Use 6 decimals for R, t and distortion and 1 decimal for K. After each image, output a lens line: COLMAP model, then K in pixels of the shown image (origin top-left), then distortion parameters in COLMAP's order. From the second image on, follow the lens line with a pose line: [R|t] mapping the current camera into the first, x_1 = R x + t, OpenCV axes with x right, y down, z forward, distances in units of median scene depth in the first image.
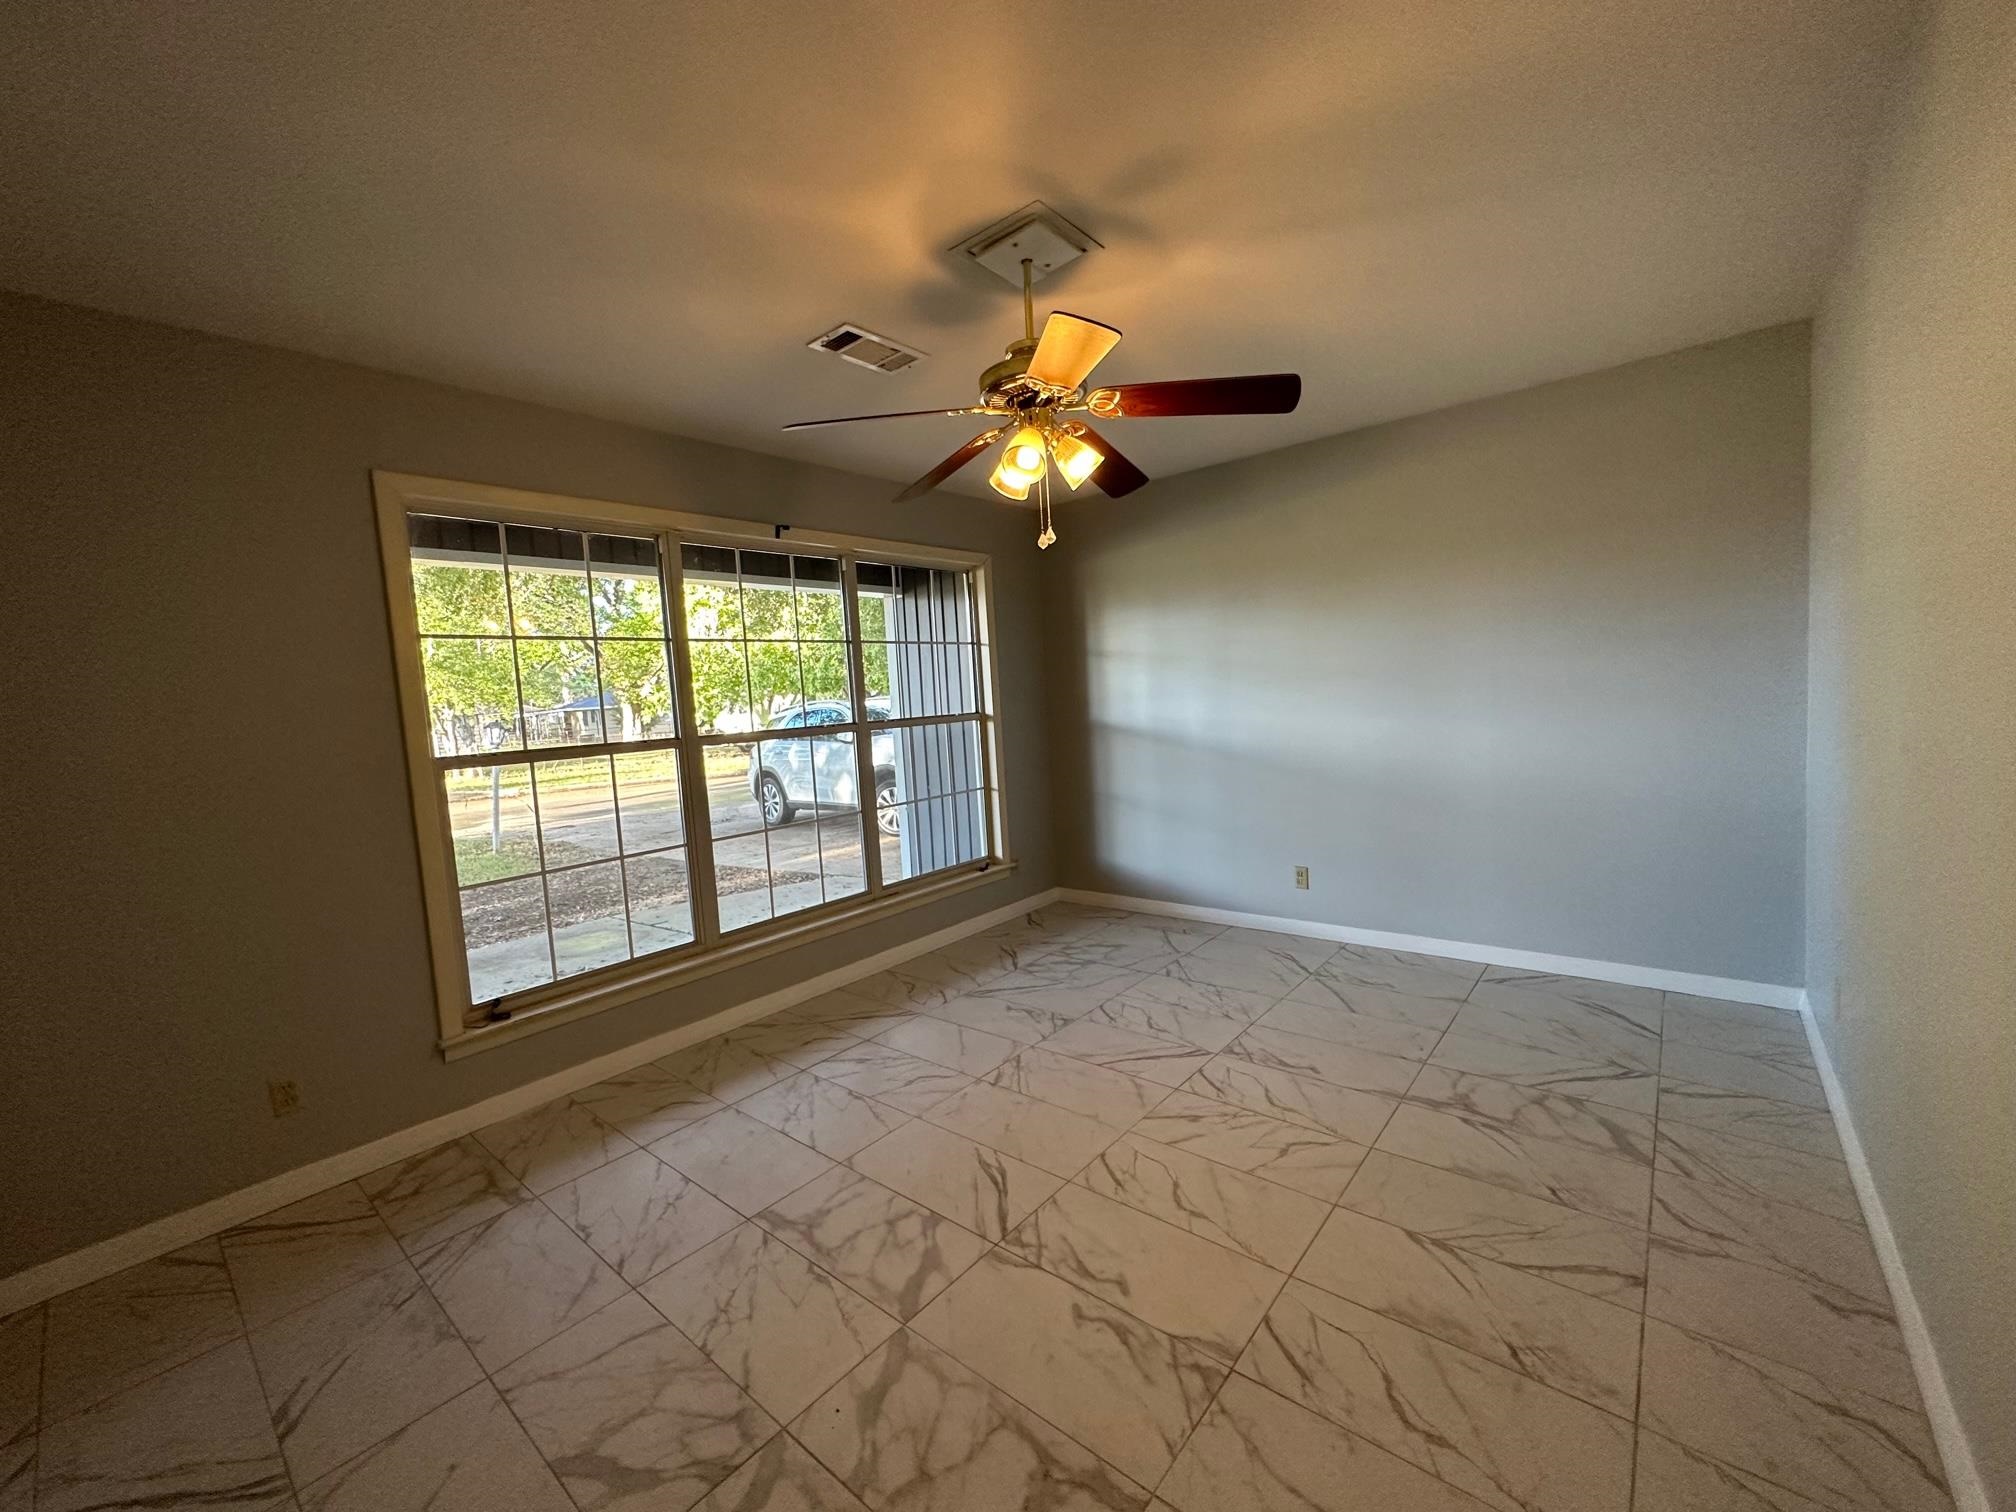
lens RADIAL K [[799.6, 0, 1008.0], [0, 799.6, 756.0], [0, 0, 1]] dist [-0.002028, 0.000212]
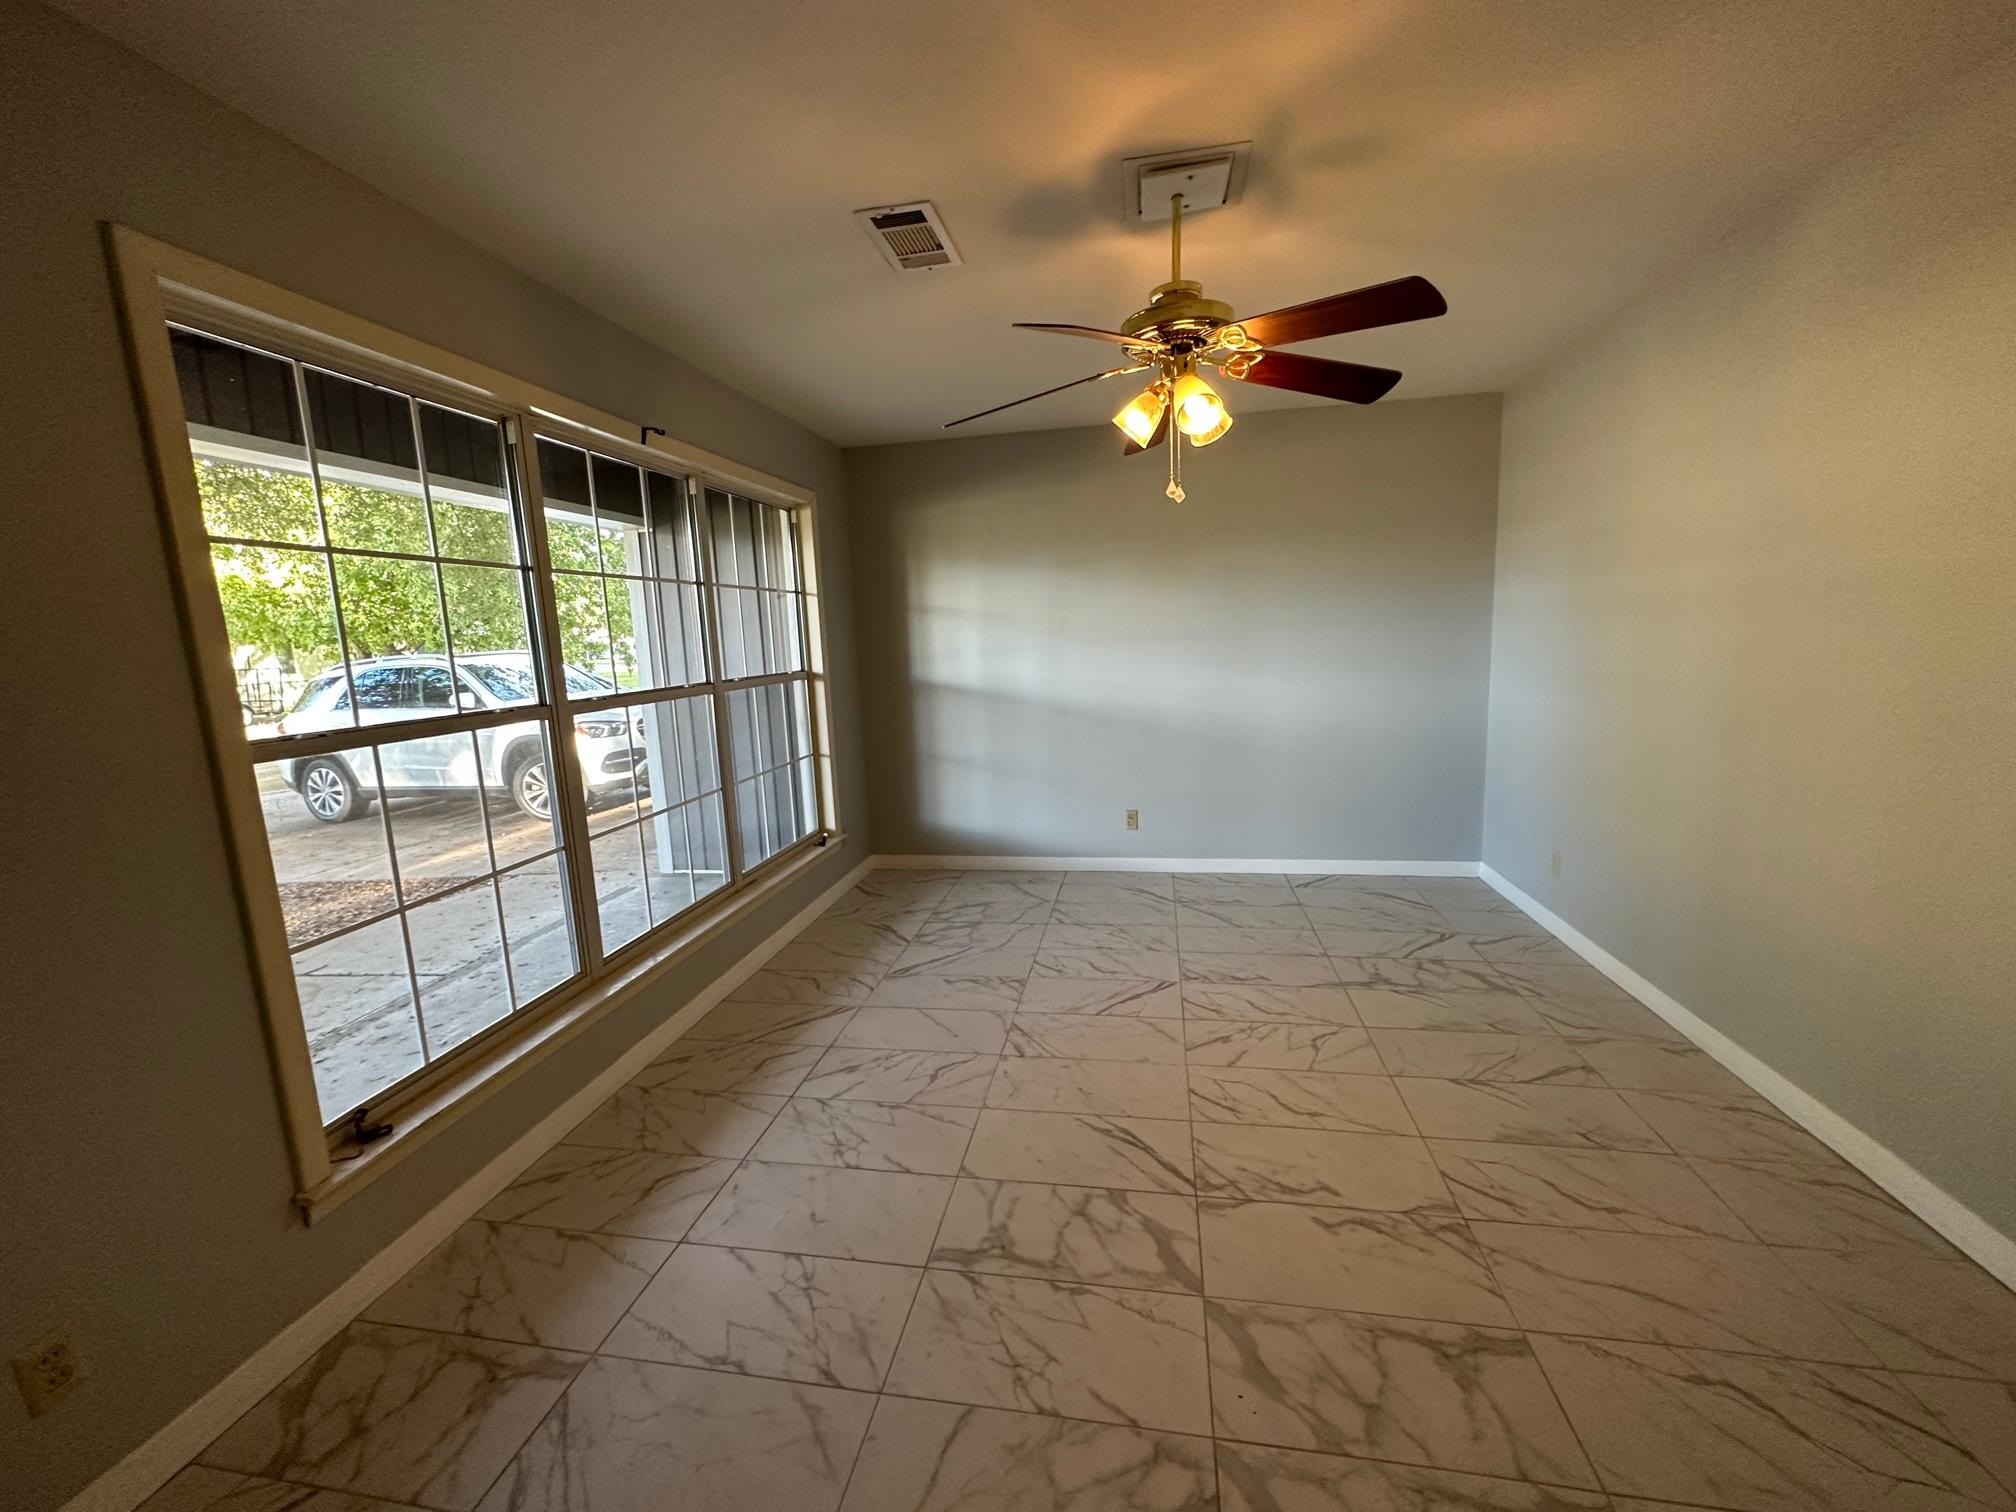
lens RADIAL K [[799.6, 0, 1008.0], [0, 799.6, 756.0], [0, 0, 1]] dist [-0.002028, 0.000212]
pose [[0.867480, -0.051528, 0.494796, -0.431105], [0.026493, 0.997995, 0.057484, -0.006658], [-0.496766, -0.036757, 0.867106, 0.160601]]
